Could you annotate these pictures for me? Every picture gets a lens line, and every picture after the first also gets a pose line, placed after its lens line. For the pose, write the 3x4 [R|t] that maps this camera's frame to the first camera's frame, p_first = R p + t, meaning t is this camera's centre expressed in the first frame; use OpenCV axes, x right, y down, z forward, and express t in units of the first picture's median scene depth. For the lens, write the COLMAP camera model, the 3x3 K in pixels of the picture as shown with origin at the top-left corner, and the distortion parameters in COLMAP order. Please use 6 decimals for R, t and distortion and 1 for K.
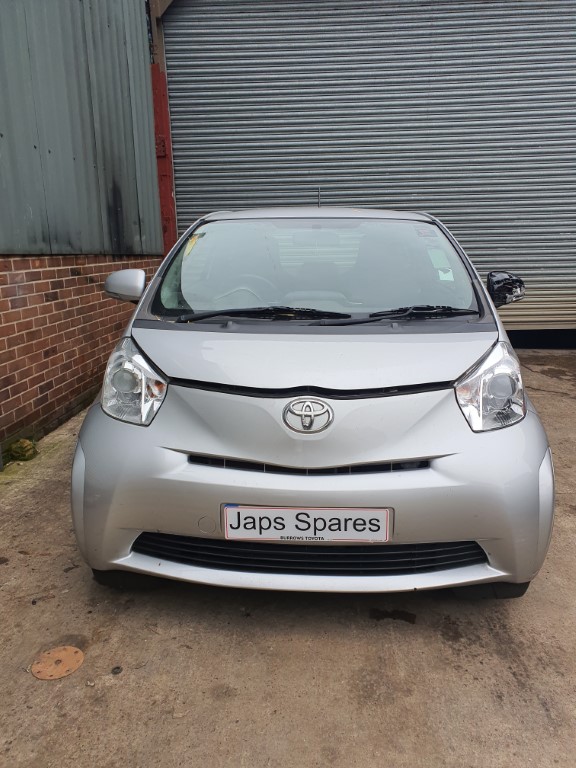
lens RADIAL K [[590.0, 0, 288.1], [0, 590.0, 381.6], [0, 0, 1]] dist [0.036452, -0.011178]
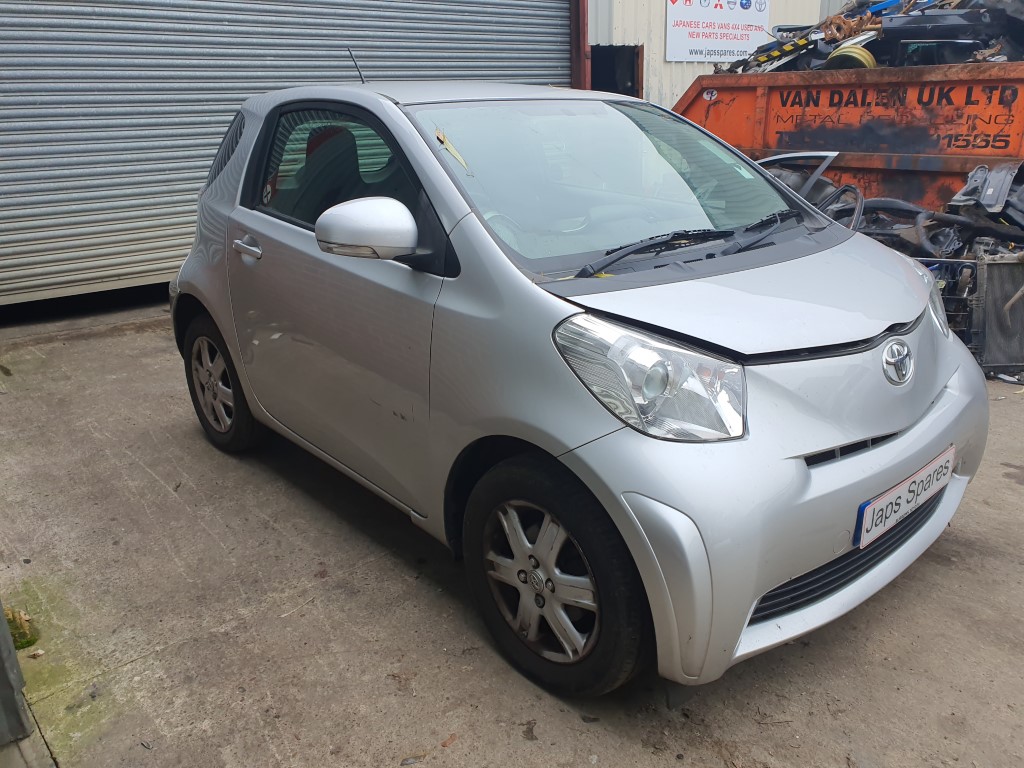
lens RADIAL K [[786.7, 0, 507.4], [0, 786.7, 382.8], [0, 0, 1]] dist [0.036452, -0.011178]
pose [[0.702737, -0.230181, 0.673184, -0.766297], [0.175880, 0.973053, 0.149114, -0.119714], [-0.689367, 0.013612, 0.724285, 0.433297]]
